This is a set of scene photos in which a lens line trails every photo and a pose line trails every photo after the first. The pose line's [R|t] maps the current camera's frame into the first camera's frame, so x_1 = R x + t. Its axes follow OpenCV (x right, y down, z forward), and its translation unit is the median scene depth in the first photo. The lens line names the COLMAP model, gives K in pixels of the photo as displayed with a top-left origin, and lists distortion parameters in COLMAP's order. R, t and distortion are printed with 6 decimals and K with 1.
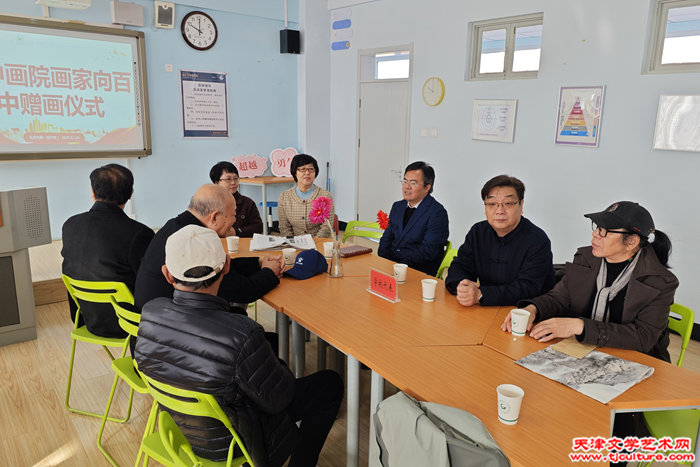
lens RADIAL K [[519.5, 0, 350.0], [0, 519.5, 233.5], [0, 0, 1]] dist [-0.003345, -0.001050]
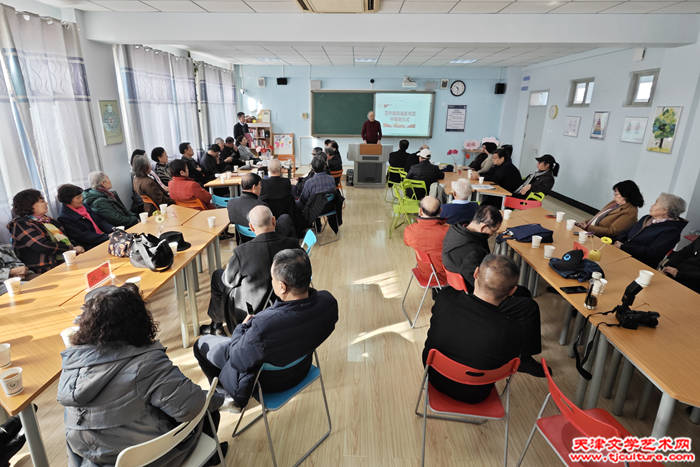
lens RADIAL K [[389.4, 0, 350.0], [0, 389.4, 233.5], [0, 0, 1]] dist [-0.000339, 0.000058]
pose [[0.763066, 0.178260, -0.621251, 0.643303], [-0.125039, 0.983769, 0.128697, 0.129390], [0.634110, -0.020524, 0.772971, -0.846708]]
